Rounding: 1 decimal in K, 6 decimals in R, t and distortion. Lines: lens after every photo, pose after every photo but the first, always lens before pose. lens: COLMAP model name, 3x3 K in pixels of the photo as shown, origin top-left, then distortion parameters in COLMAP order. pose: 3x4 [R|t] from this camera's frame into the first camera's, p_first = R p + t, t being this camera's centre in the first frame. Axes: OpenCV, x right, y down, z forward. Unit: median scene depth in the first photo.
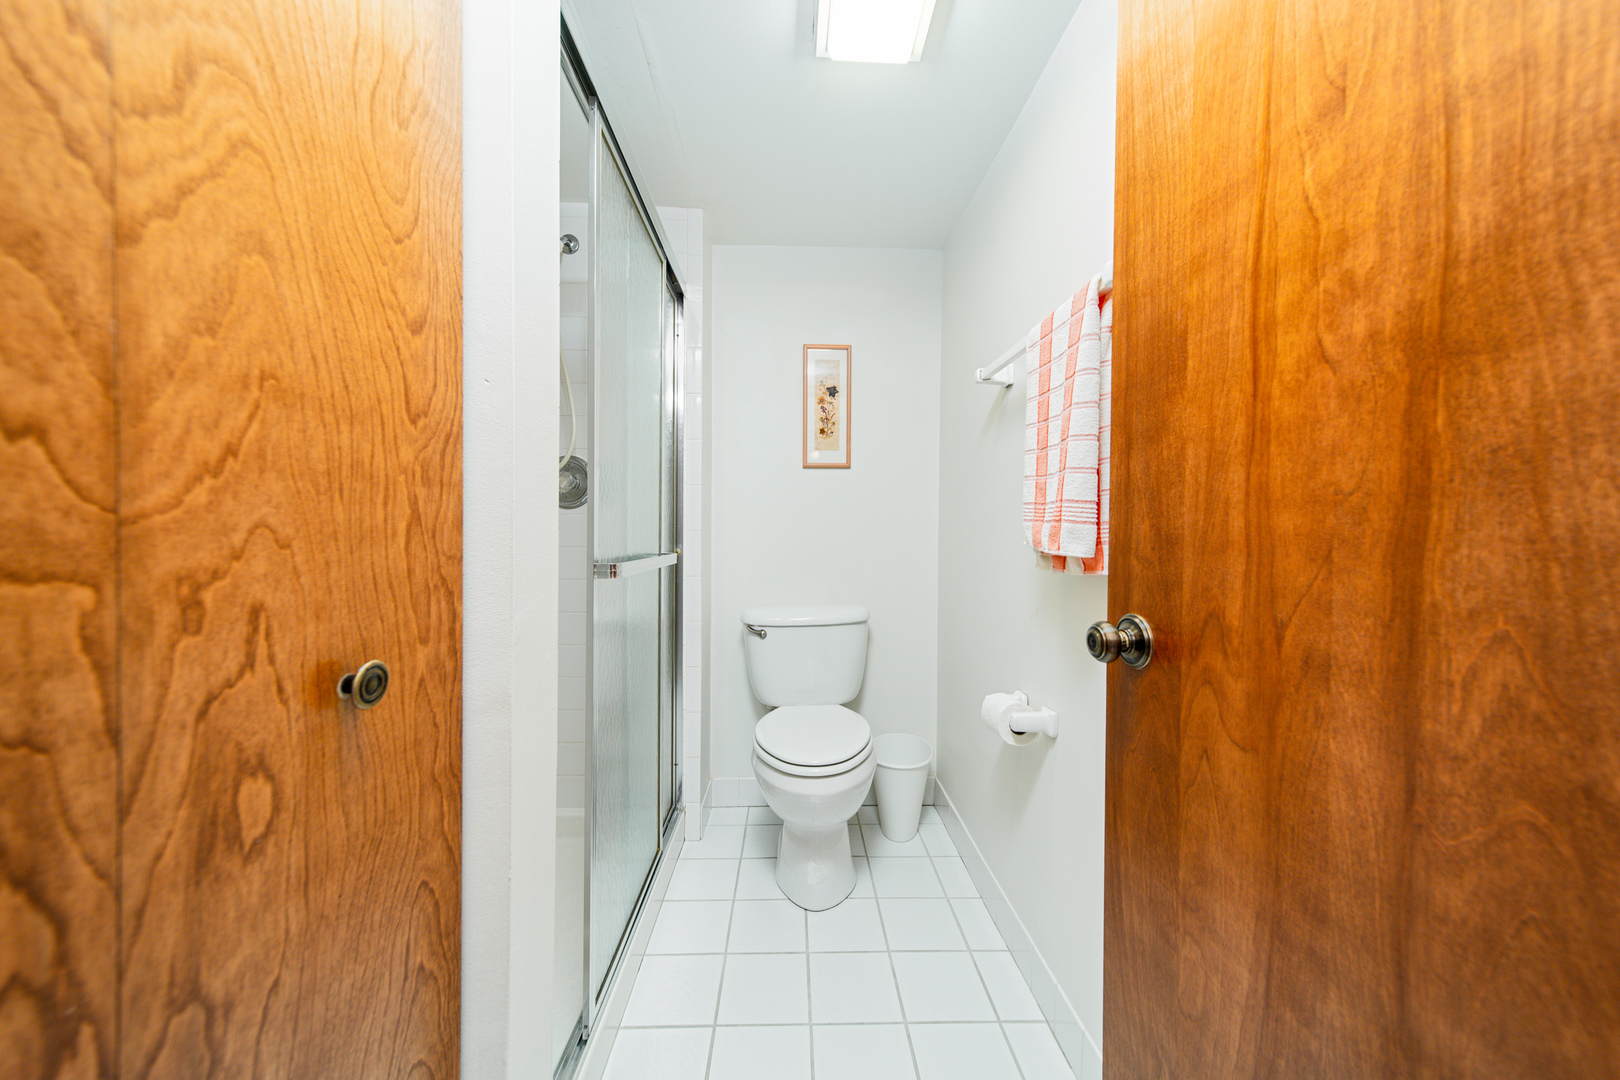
lens RADIAL K [[562.2, 0, 807.7], [0, 562.2, 537.7], [0, 0, 1]] dist [0.008093, 0.000029]
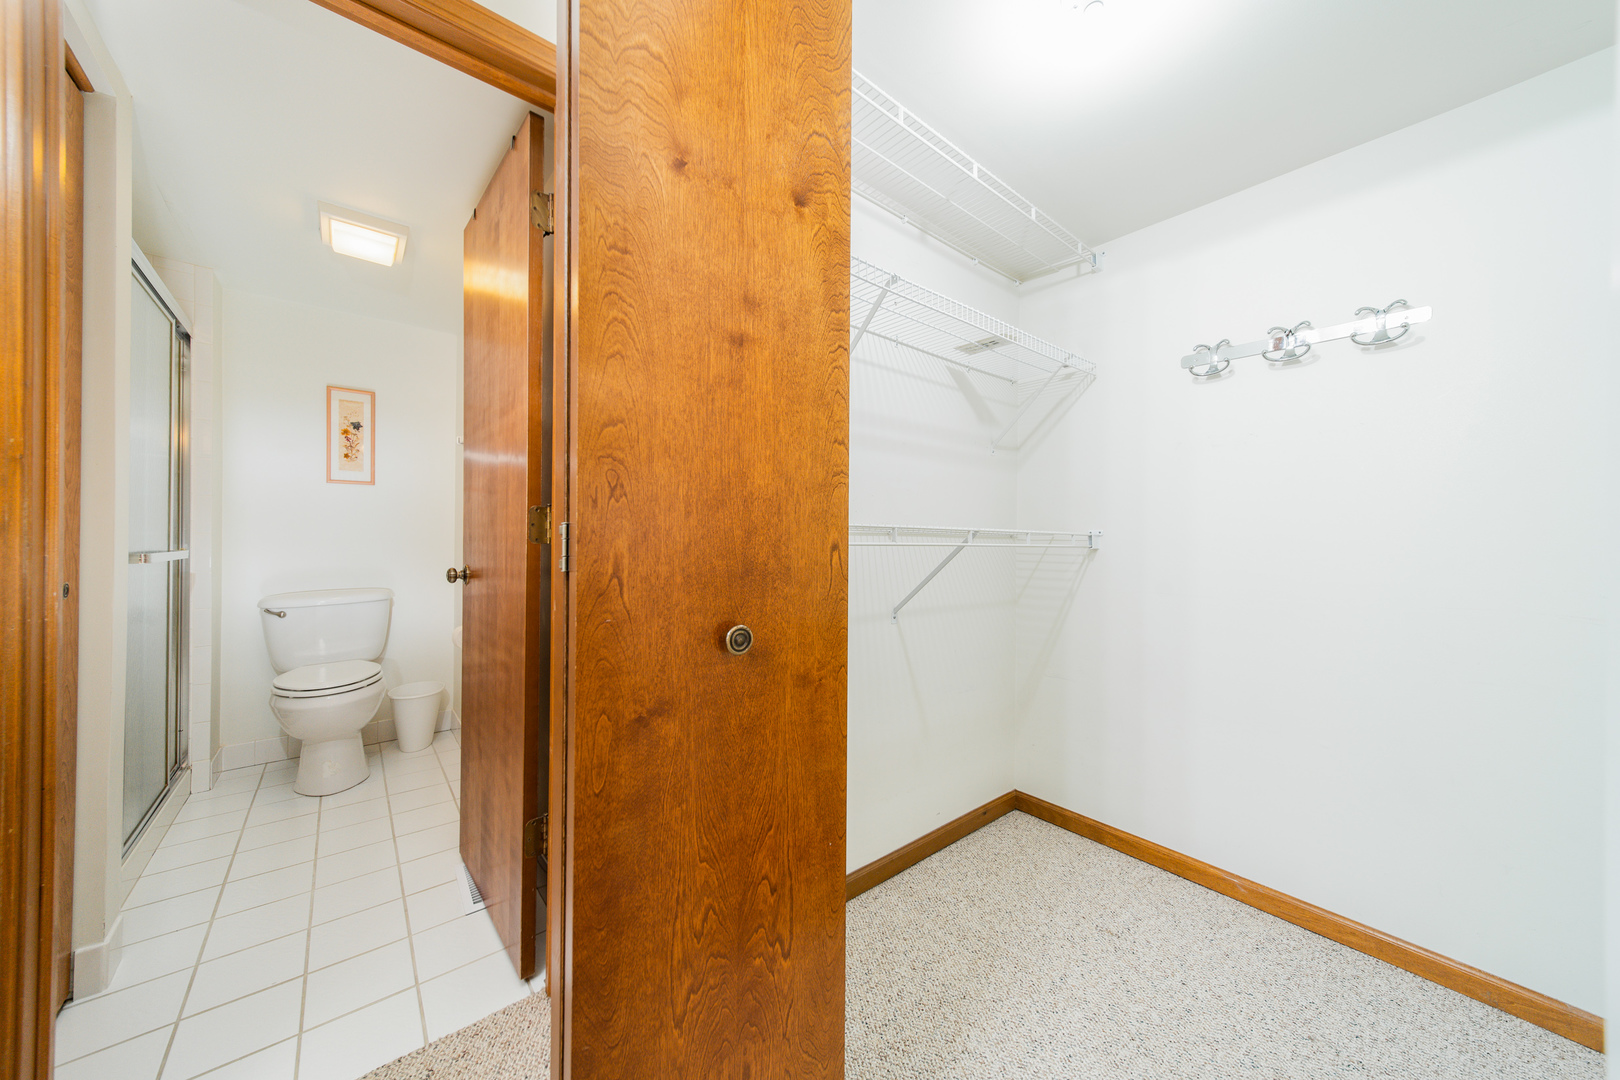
lens RADIAL K [[562.2, 0, 807.7], [0, 562.2, 537.7], [0, 0, 1]] dist [0.008093, 0.000029]
pose [[0.792105, -0.000837, 0.610384, 0.078002], [0.003945, 0.999985, -0.003747, 0.007605], [-0.610372, 0.005376, 0.792097, -0.720289]]
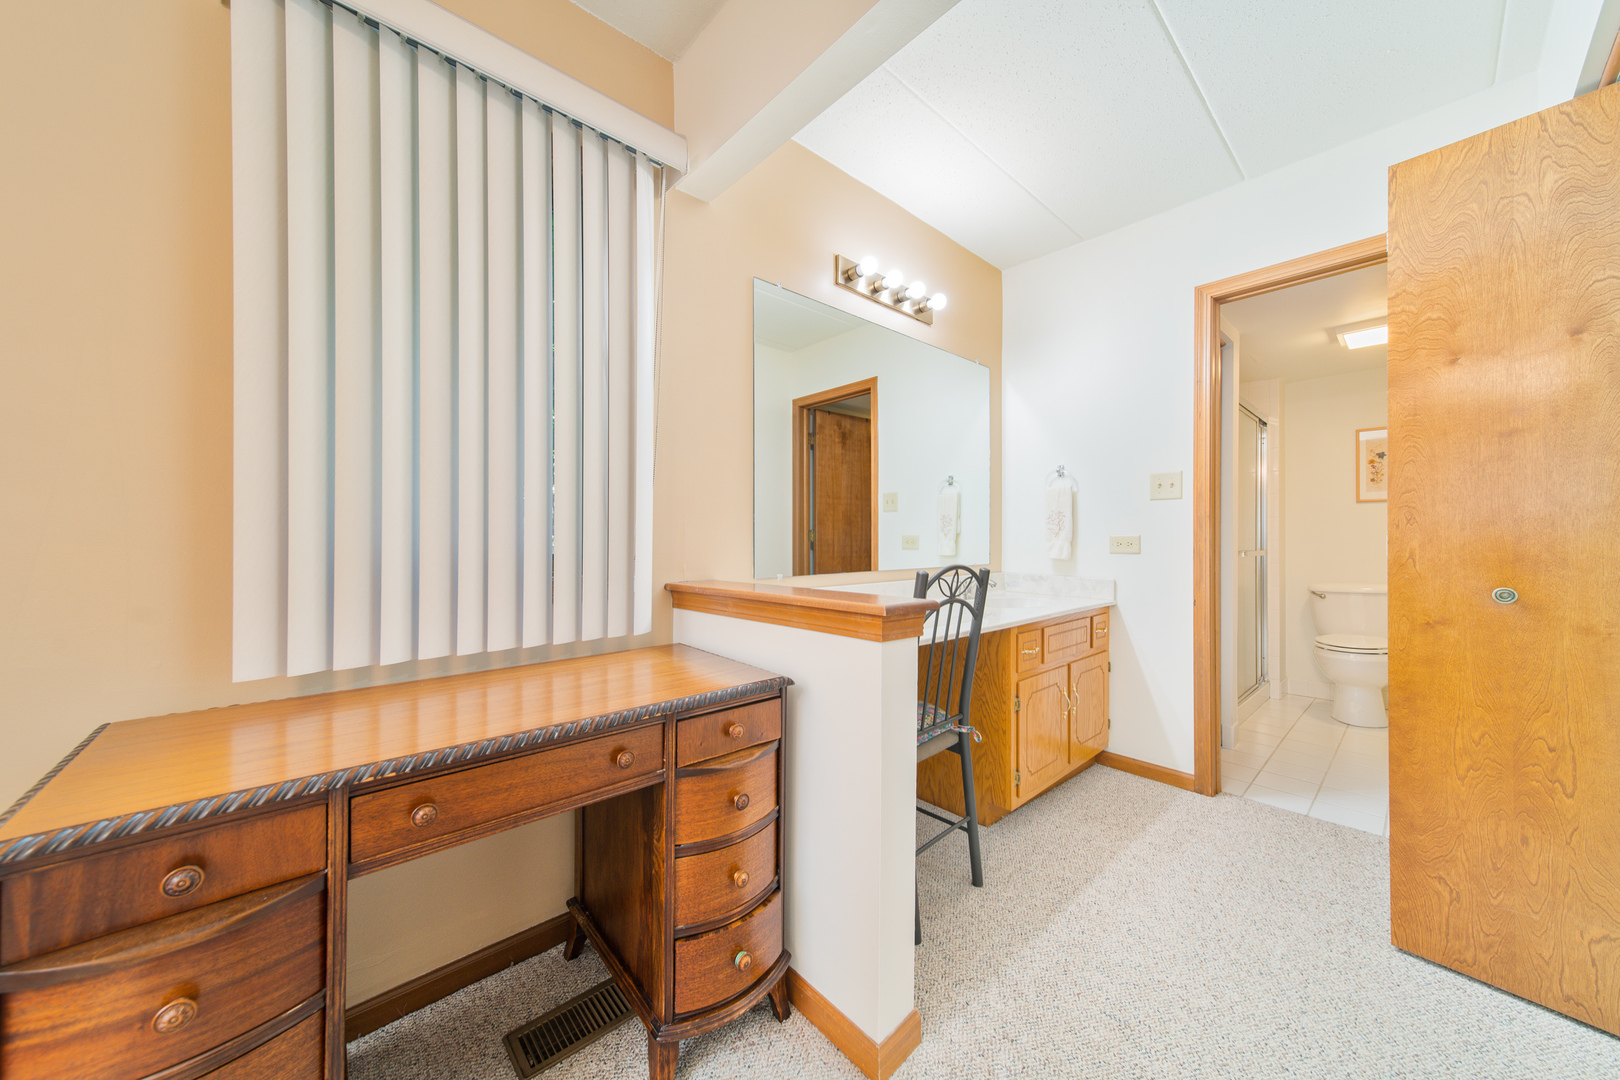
lens RADIAL K [[562.2, 0, 807.7], [0, 562.2, 537.7], [0, 0, 1]] dist [0.008093, 0.000029]
pose [[0.647551, -0.008315, -0.761976, 0.237131], [-0.005195, 0.999869, -0.015325, 0.016688], [0.762004, 0.013882, 0.647423, -1.459127]]
